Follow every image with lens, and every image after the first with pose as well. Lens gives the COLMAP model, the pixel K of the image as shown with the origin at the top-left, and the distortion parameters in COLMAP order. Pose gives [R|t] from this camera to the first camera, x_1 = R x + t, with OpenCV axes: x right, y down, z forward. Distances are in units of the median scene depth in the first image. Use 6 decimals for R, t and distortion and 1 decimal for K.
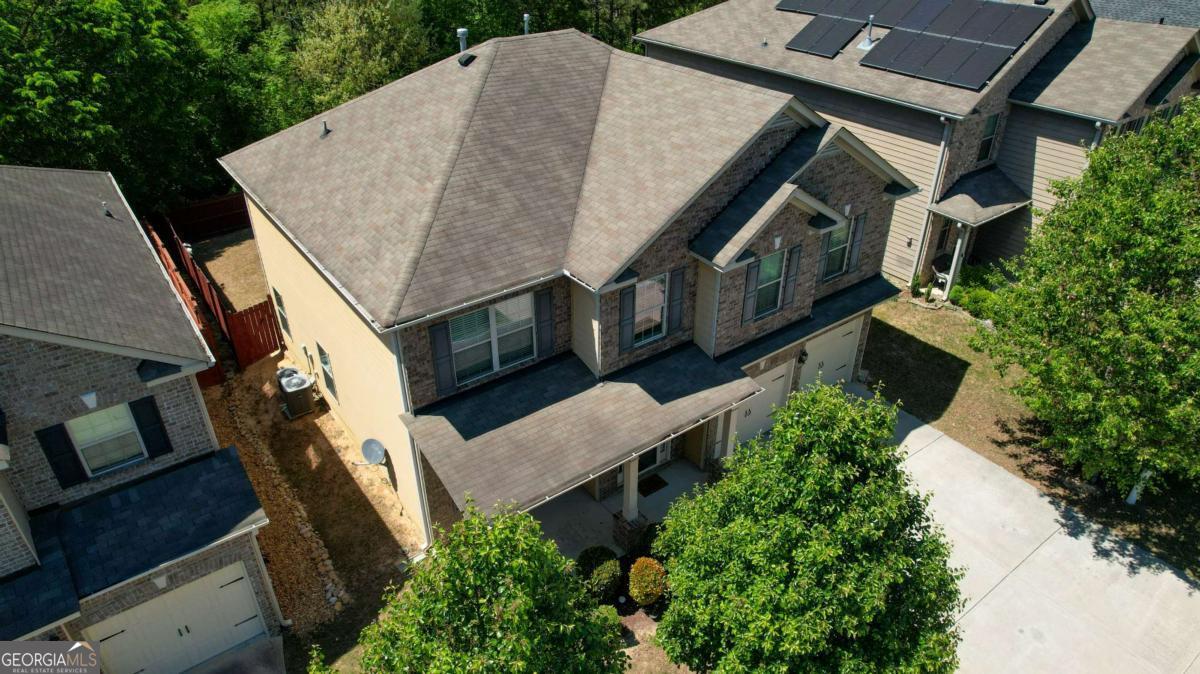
lens RADIAL K [[773.3, 0, 607.3], [0, 773.3, 337.4], [0, 0, 1]] dist [-0.099103, 0.089685]
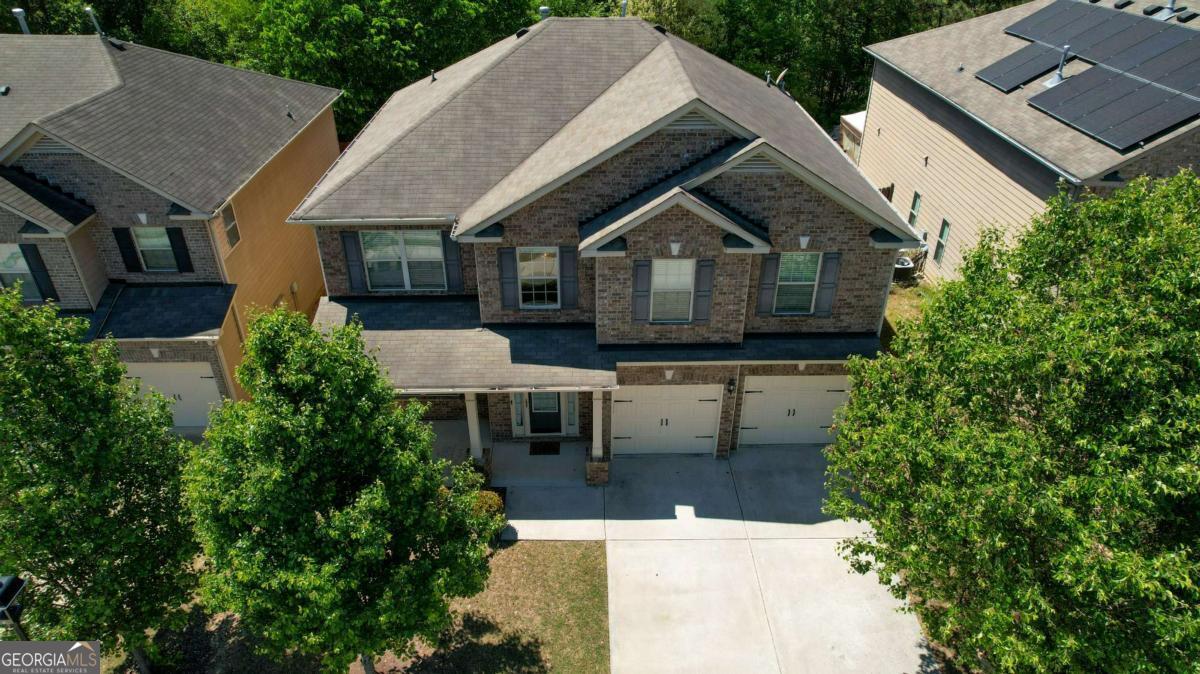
lens RADIAL K [[773.3, 0, 607.3], [0, 773.3, 337.4], [0, 0, 1]] dist [-0.099103, 0.089685]
pose [[0.814197, 0.303460, -0.494970, 0.673920], [-0.303171, 0.949289, 0.083297, -0.073616], [0.495147, 0.082240, 0.864908, 0.134038]]
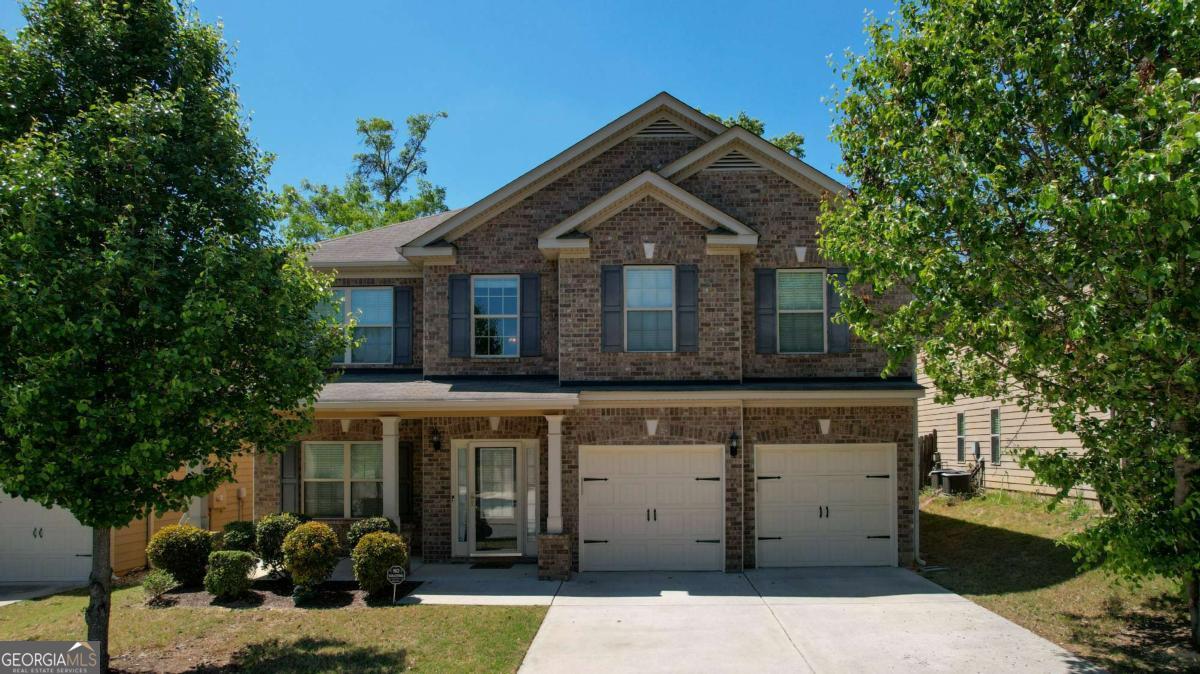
lens RADIAL K [[799.8, 0, 657.6], [0, 799.8, 435.2], [0, 0, 1]] dist [-0.080961, 0.000156]
pose [[0.802664, -0.025822, -0.595872, 0.747906], [-0.299516, 0.846501, -0.440143, 0.429072], [0.515772, 0.531761, 0.671722, 0.541015]]
